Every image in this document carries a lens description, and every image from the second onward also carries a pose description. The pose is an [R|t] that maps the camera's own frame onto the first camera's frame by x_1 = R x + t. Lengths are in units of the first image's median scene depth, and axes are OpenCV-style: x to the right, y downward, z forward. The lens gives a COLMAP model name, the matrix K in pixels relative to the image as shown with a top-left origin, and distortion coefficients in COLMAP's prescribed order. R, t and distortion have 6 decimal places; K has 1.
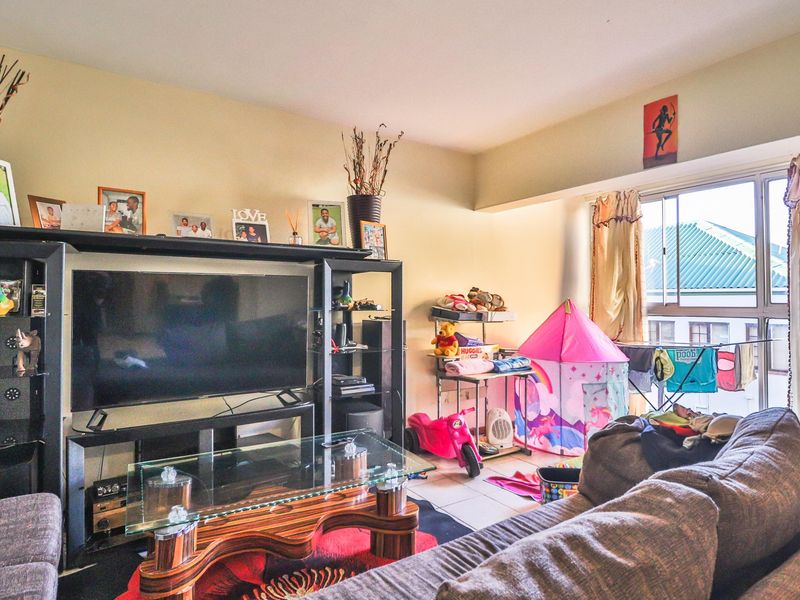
lens RADIAL K [[438.6, 0, 390.4], [0, 438.6, 288.5], [0, 0, 1]] dist [-0.019379, -0.000379]
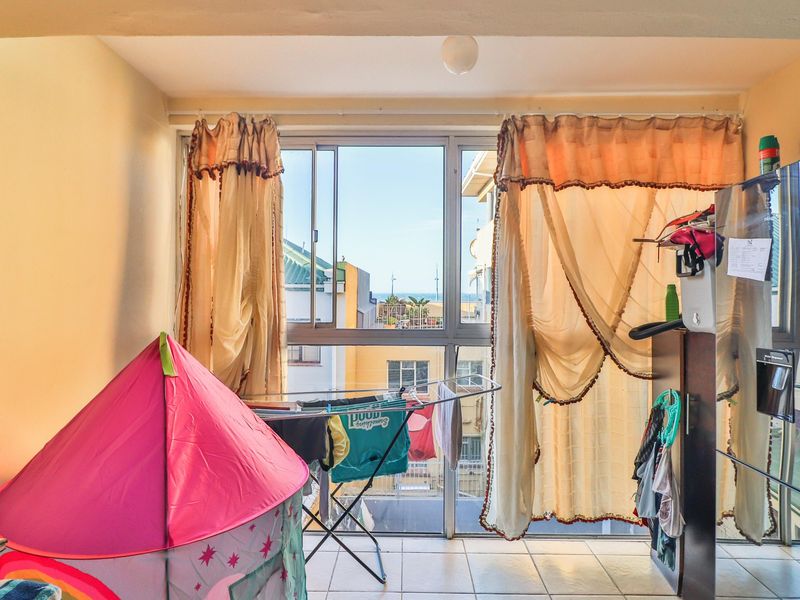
lens RADIAL K [[438.6, 0, 390.4], [0, 438.6, 288.5], [0, 0, 1]] dist [-0.019379, -0.000379]
pose [[0.523333, 0.005808, 0.852109, 0.224629], [-0.029988, 0.999483, 0.011605, -0.031460], [-0.851601, -0.031626, 0.523236, 0.769954]]
